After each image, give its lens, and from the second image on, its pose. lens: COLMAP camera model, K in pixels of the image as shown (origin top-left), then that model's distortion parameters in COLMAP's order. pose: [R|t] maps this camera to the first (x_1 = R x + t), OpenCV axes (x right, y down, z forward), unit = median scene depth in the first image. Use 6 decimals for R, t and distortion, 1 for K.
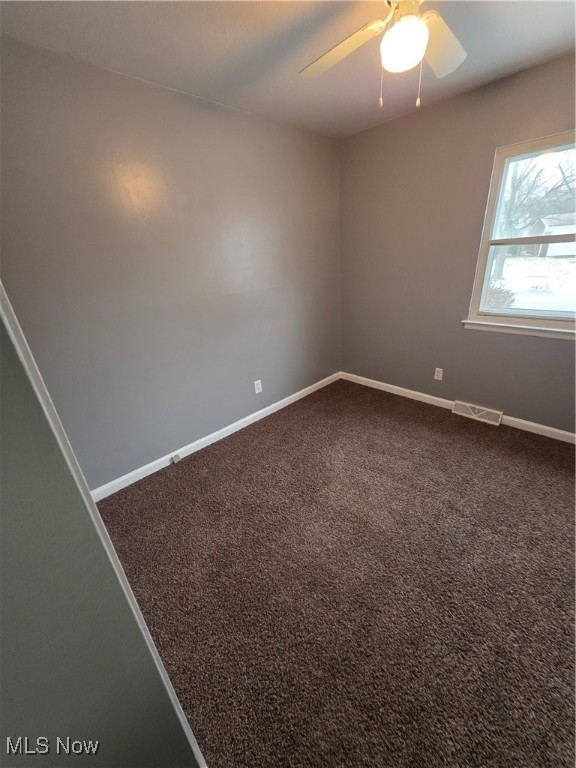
lens RADIAL K [[307.1, 0, 292.7], [0, 307.1, 381.7], [0, 0, 1]] dist [0.004898, -0.000586]
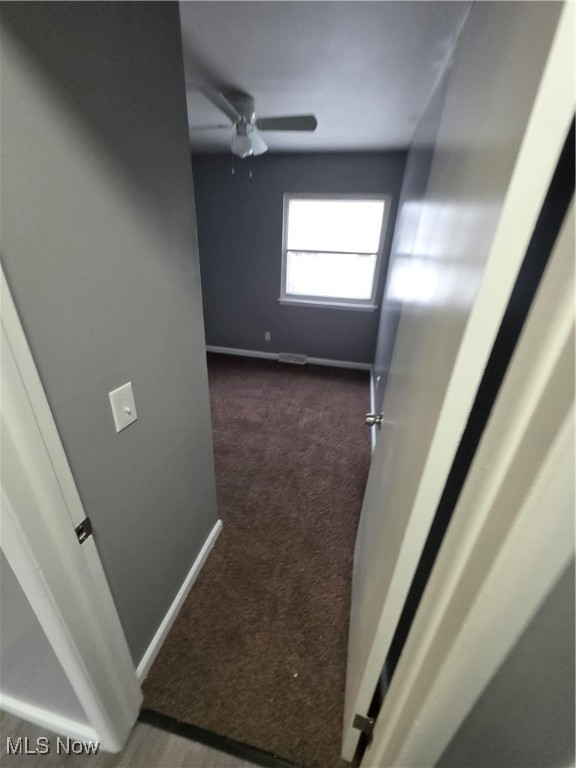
lens RADIAL K [[307.1, 0, 292.7], [0, 307.1, 381.7], [0, 0, 1]] dist [0.004898, -0.000586]
pose [[0.836648, -0.136737, 0.530399, -0.298055], [0.123447, 0.990497, 0.060626, 0.146990], [-0.533649, 0.014754, 0.845577, -0.386641]]
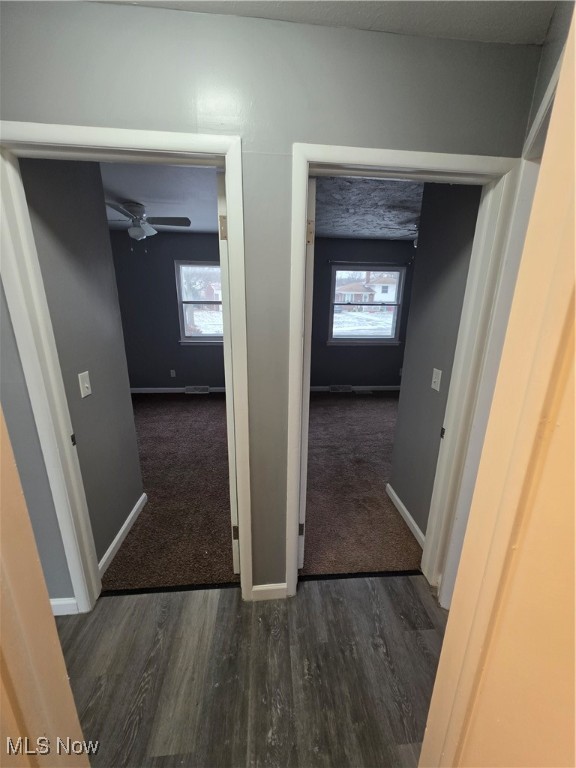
lens RADIAL K [[308.4, 0, 294.5], [0, 308.4, 385.8], [0, 0, 1]] dist [0.003938, 0.000106]
pose [[0.640147, -0.144948, 0.754455, -0.504249], [0.246877, 0.968766, -0.023350, 0.315618], [-0.727505, 0.201205, 0.655937, -0.765507]]
